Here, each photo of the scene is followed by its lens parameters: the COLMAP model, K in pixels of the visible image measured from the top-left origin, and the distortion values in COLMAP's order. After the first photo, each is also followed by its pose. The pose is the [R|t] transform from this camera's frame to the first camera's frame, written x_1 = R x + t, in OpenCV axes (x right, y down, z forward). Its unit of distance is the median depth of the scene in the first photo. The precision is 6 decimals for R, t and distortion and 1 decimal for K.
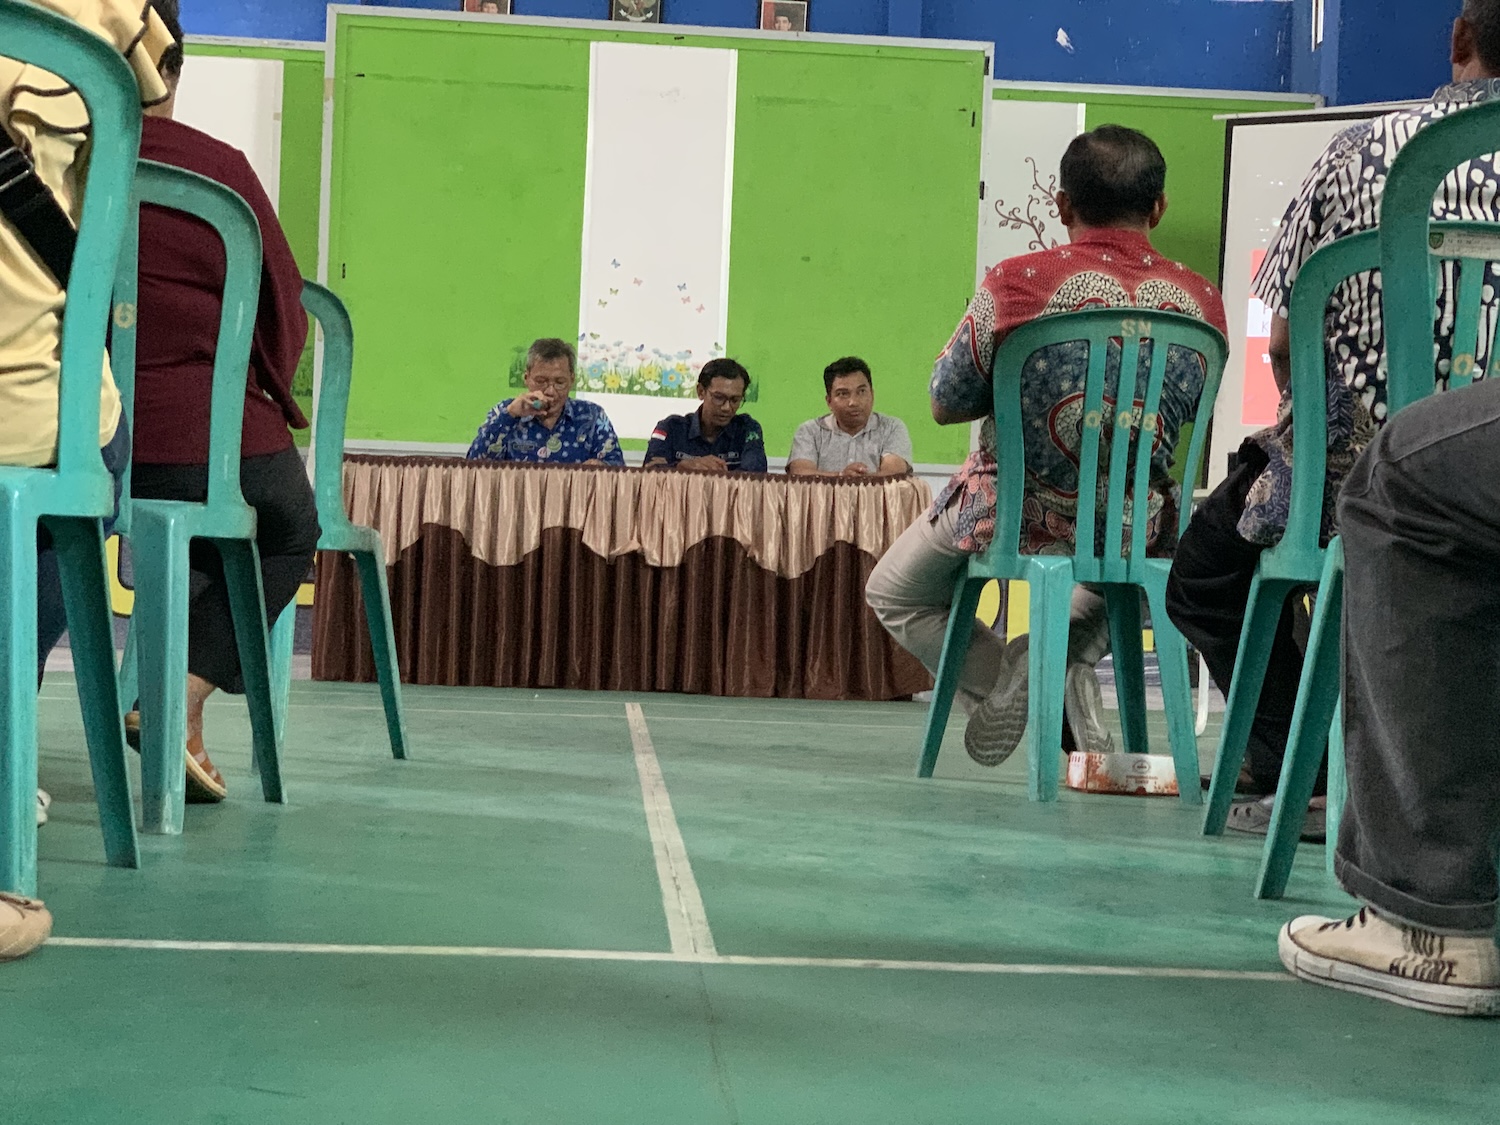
lens RADIAL K [[2284.4, 0, 750.0], [0, 2284.4, 562.5], [0, 0, 1]] dist [0.044194, 0.196828]
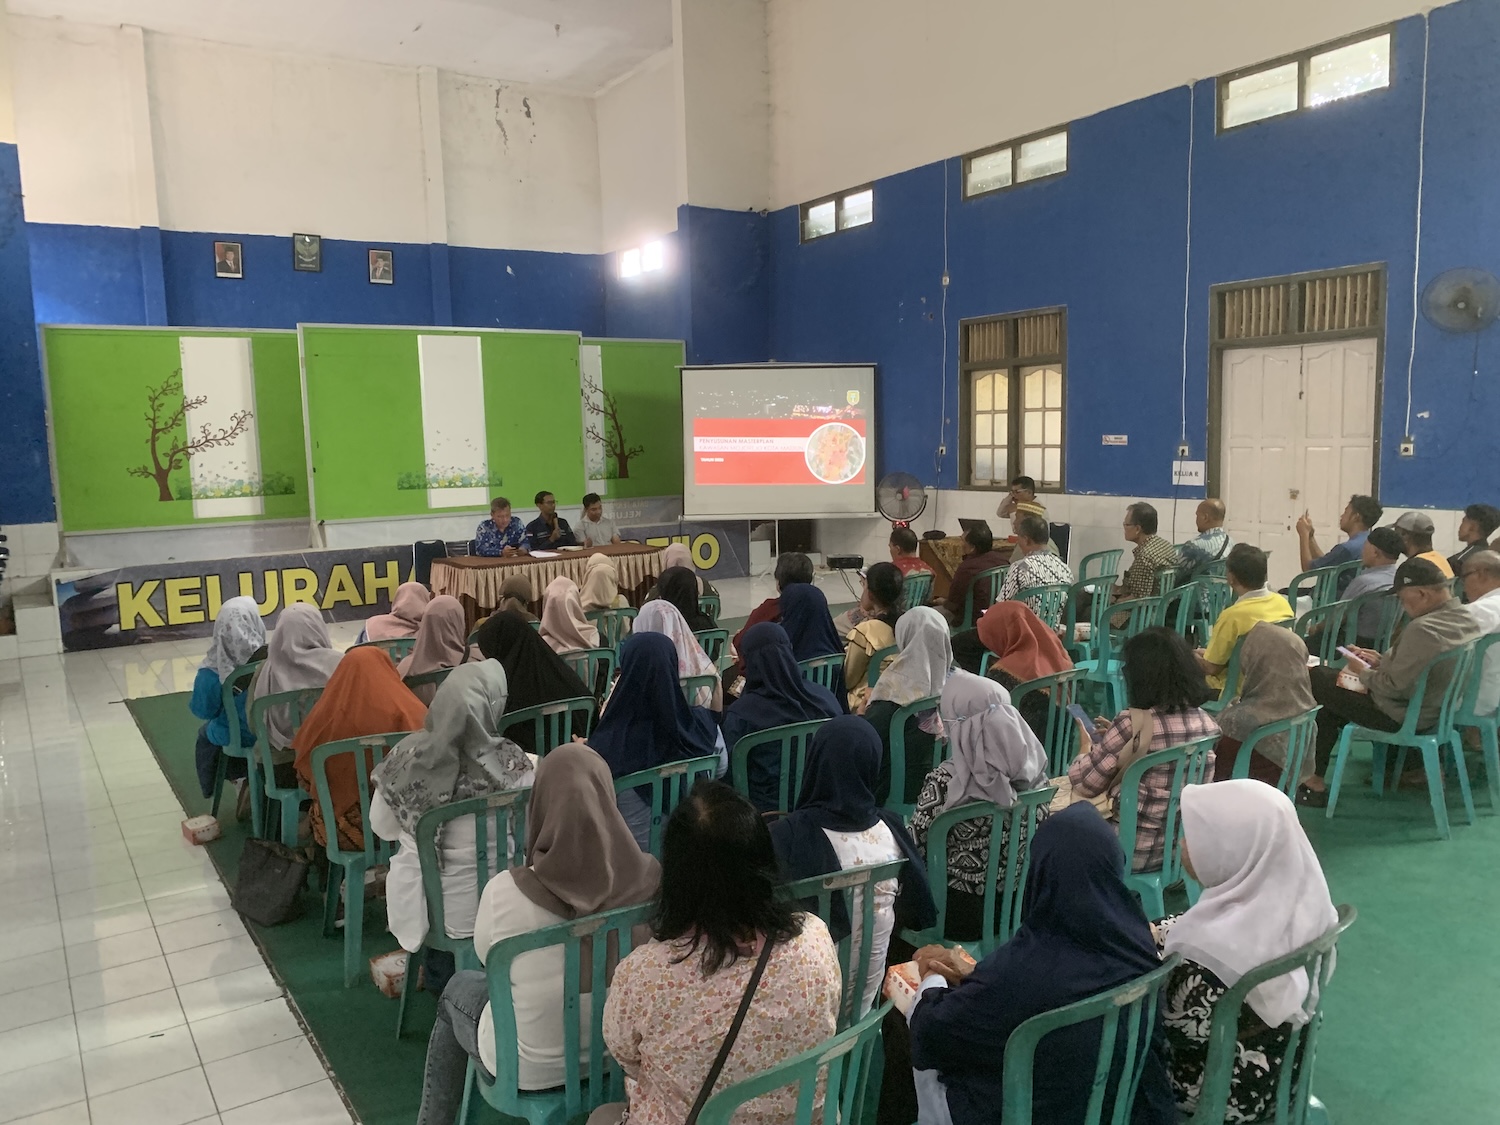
lens RADIAL K [[1170.7, 0, 750.0], [0, 1170.7, 562.5], [0, 0, 1]] dist [0.113917, -0.209758]
pose [[0.868979, -0.118762, 0.480387, -0.532450], [0.054411, 0.987819, 0.145785, -0.223951], [-0.491849, -0.100546, 0.864855, -0.291646]]
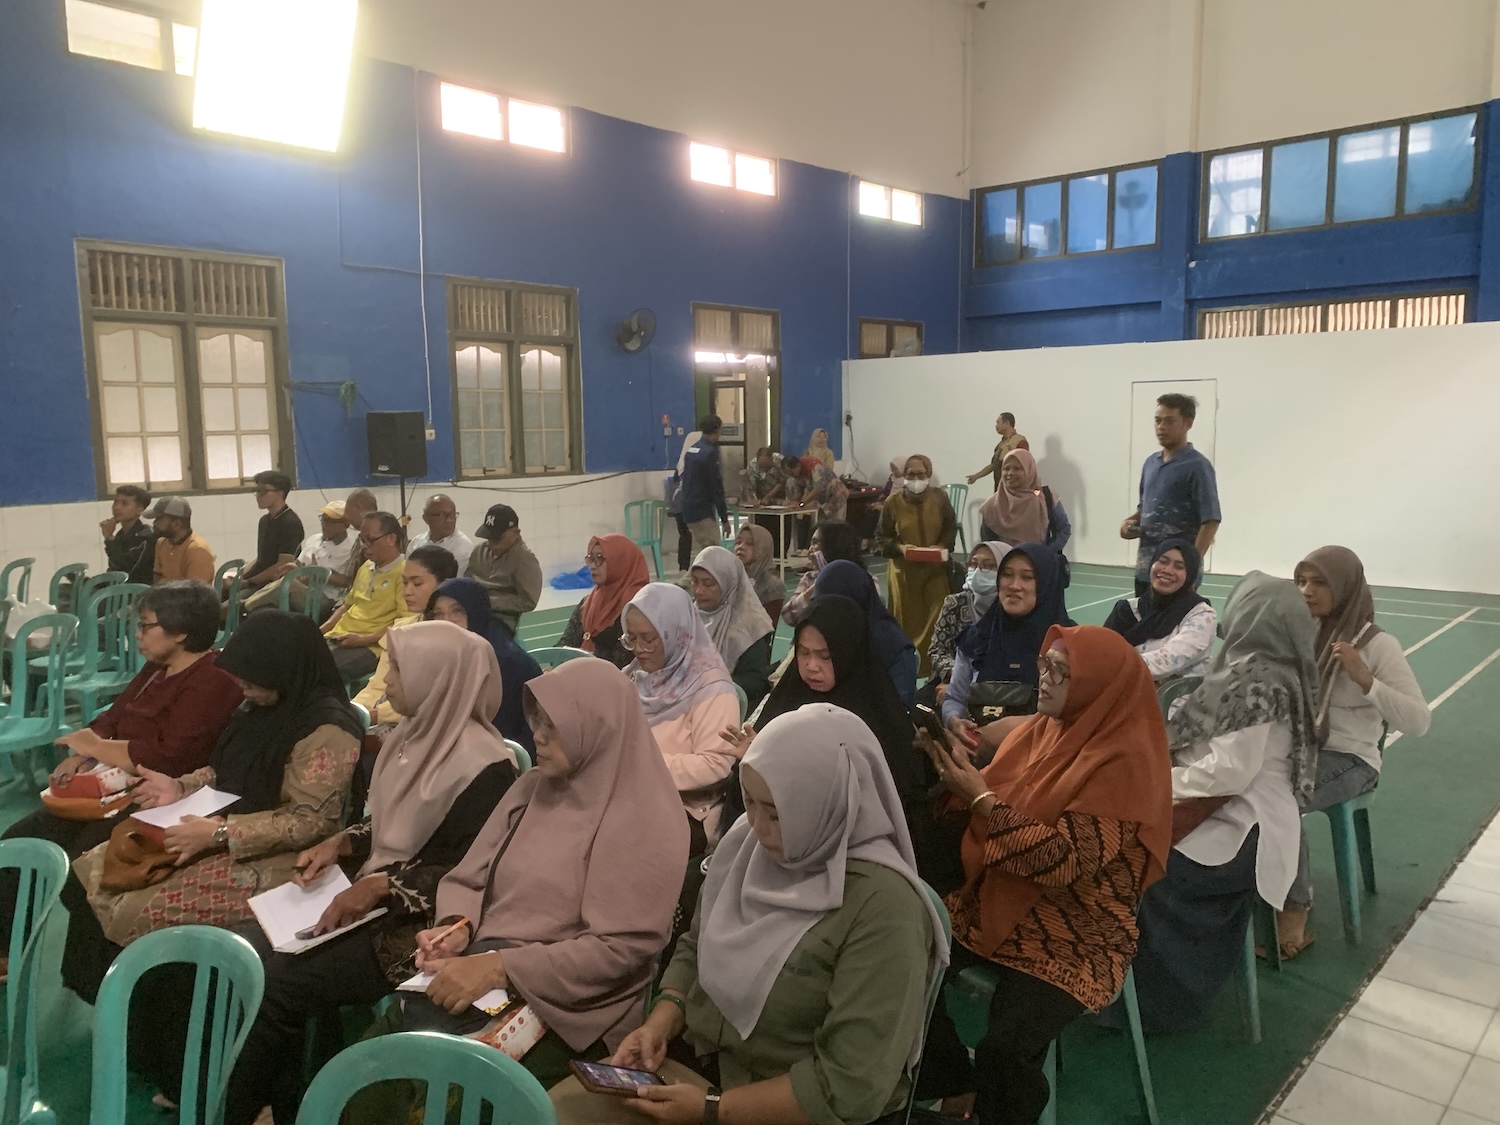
lens RADIAL K [[1170.7, 0, 750.0], [0, 1170.7, 562.5], [0, 0, 1]] dist [0.113917, -0.209758]
pose [[-0.716284, -0.136391, 0.684350, -0.670447], [-0.042051, 0.987367, 0.152769, -0.204205], [-0.696540, 0.080649, -0.712971, 1.437994]]
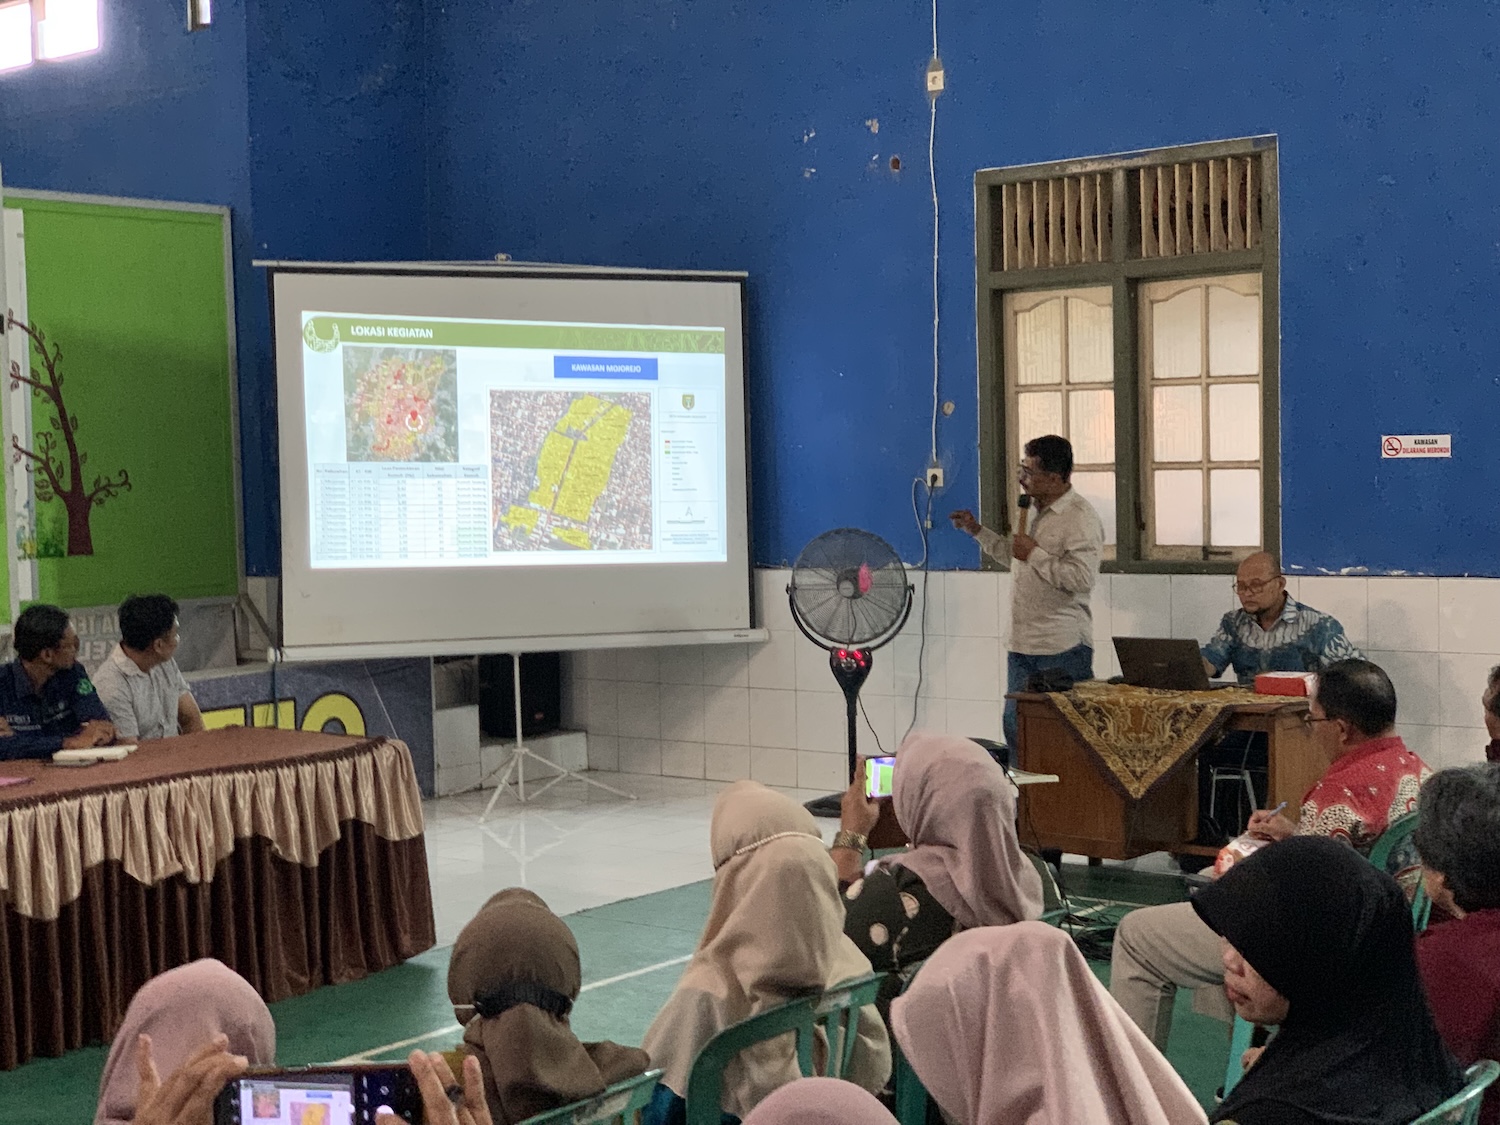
lens RADIAL K [[2303.2, 0, 834.0], [0, 2303.2, 562.6], [0, 0, 1]] dist [0.027863, 0.008025]
pose [[0.649722, -0.093940, 0.754345, -0.556604], [0.039172, 0.995154, 0.090190, -0.197856], [-0.759162, -0.029049, 0.650253, 0.203669]]
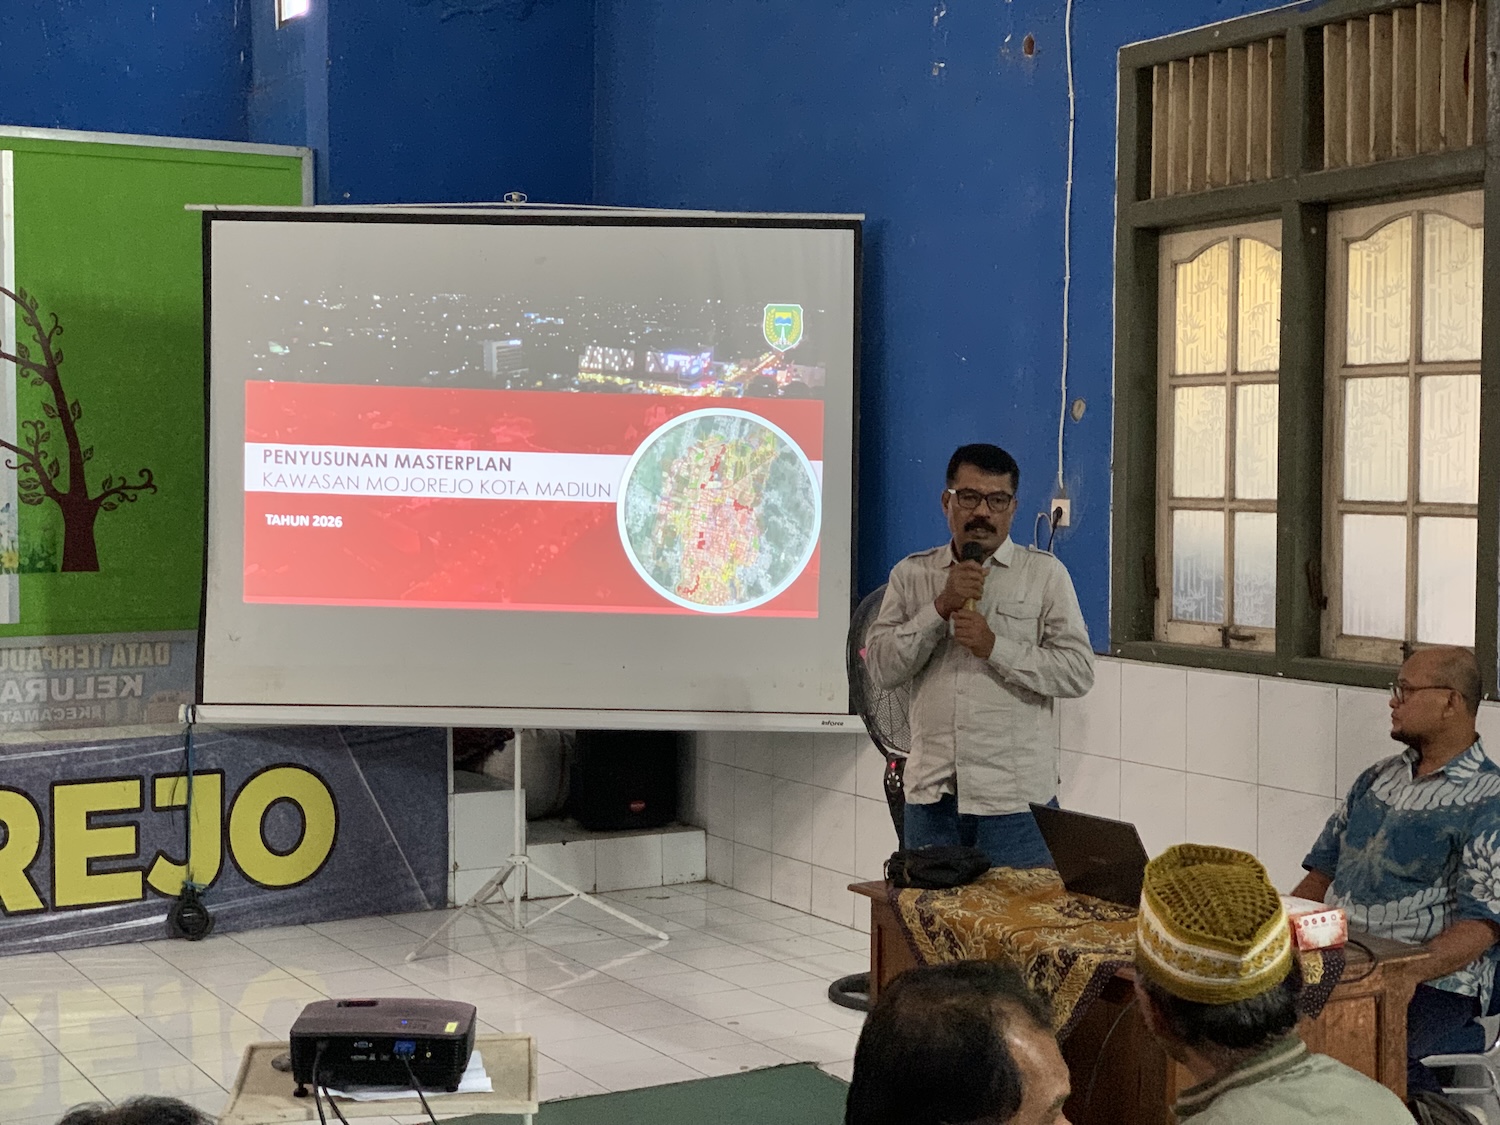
lens RADIAL K [[2294.3, 0, 761.3], [0, 2294.3, 550.9], [0, 0, 1]] dist [0.127795, -0.485161]
pose [[0.898395, -0.057759, 0.435374, 0.040214], [0.029609, 0.997025, 0.071171, -0.174704], [-0.438190, -0.051049, 0.897432, 0.282893]]
